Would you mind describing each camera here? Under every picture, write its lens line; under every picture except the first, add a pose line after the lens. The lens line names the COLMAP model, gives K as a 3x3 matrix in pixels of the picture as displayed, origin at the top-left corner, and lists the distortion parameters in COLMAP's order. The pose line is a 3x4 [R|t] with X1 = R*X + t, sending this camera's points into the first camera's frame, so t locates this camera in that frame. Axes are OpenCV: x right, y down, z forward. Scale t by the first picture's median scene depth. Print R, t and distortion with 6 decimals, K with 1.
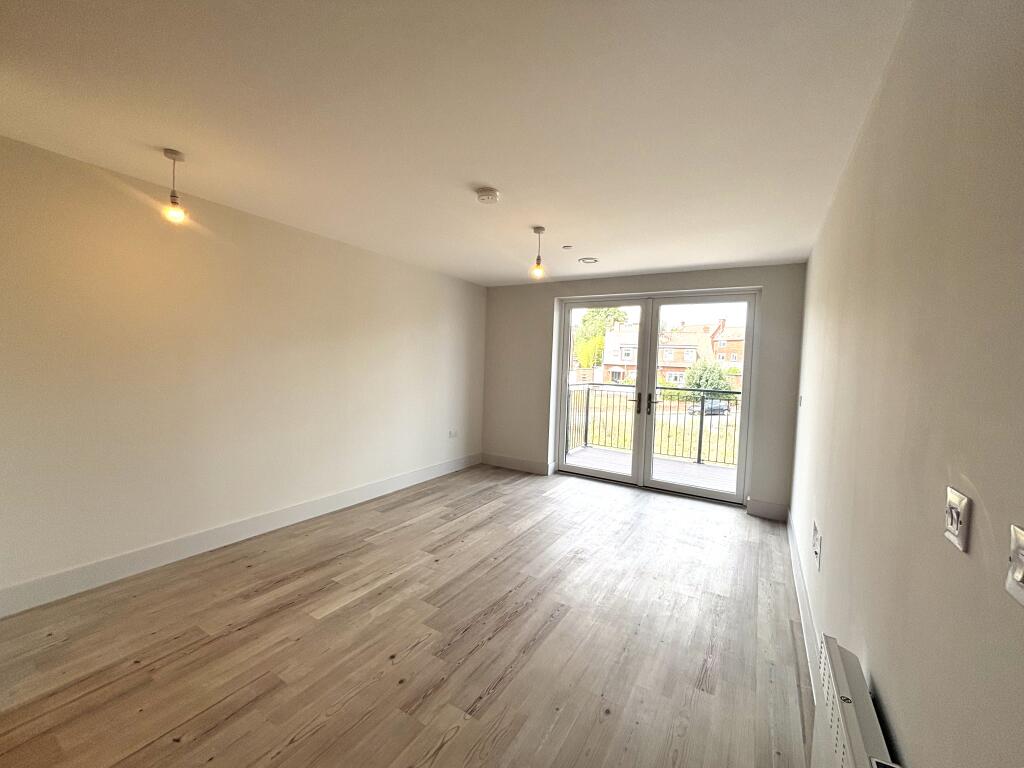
lens RADIAL K [[418.1, 0, 521.4], [0, 418.1, 383.2], [0, 0, 1]] dist [0.010404, 0.000186]
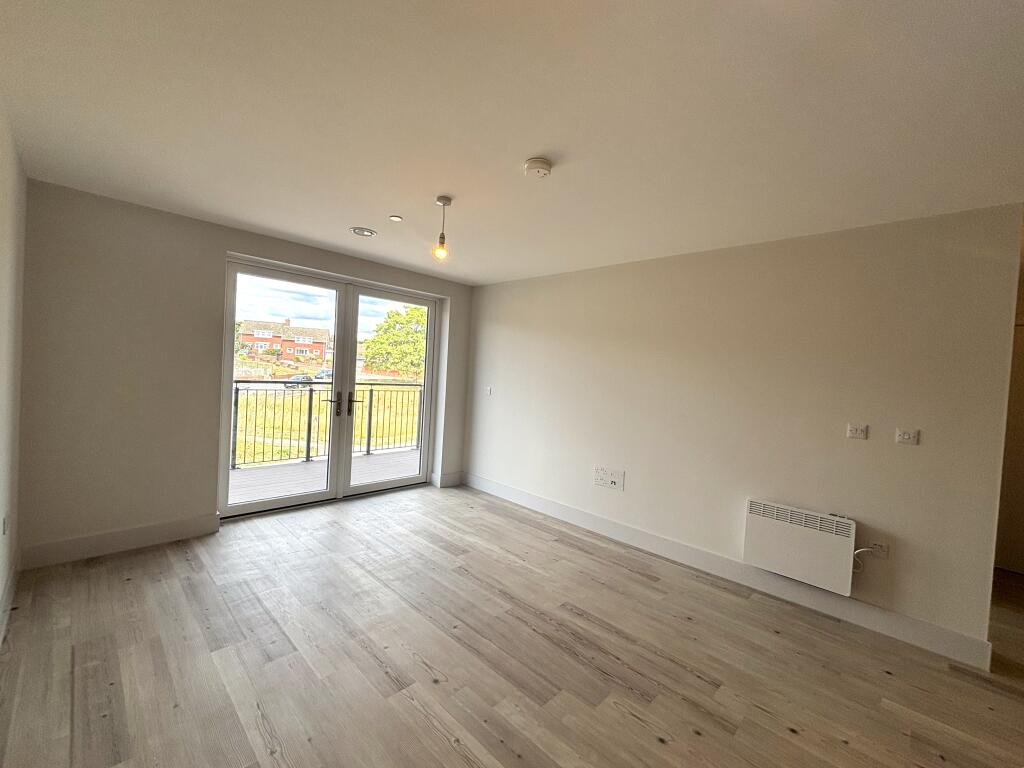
lens RADIAL K [[418.1, 0, 512.7], [0, 418.1, 384.0], [0, 0, 1]] dist [0.010404, 0.000186]
pose [[0.242408, -0.055282, 0.968598, -0.681478], [0.001363, 0.998394, 0.056642, -0.061210], [-0.970173, -0.012410, 0.242094, 0.647352]]
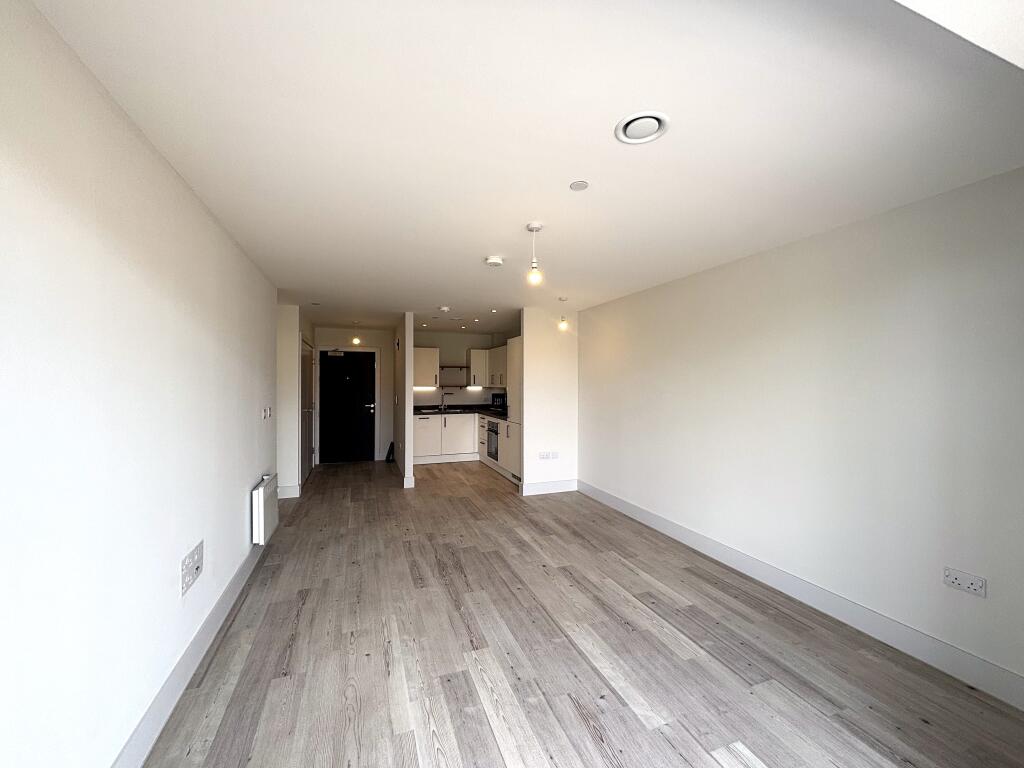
lens RADIAL K [[418.1, 0, 506.3], [0, 418.1, 387.0], [0, 0, 1]] dist [0.010404, 0.000186]
pose [[-0.648270, -0.032752, -0.760706, 0.653576], [-0.064395, 0.997853, 0.011914, -0.058217], [0.758682, 0.056709, -0.648988, 1.435657]]
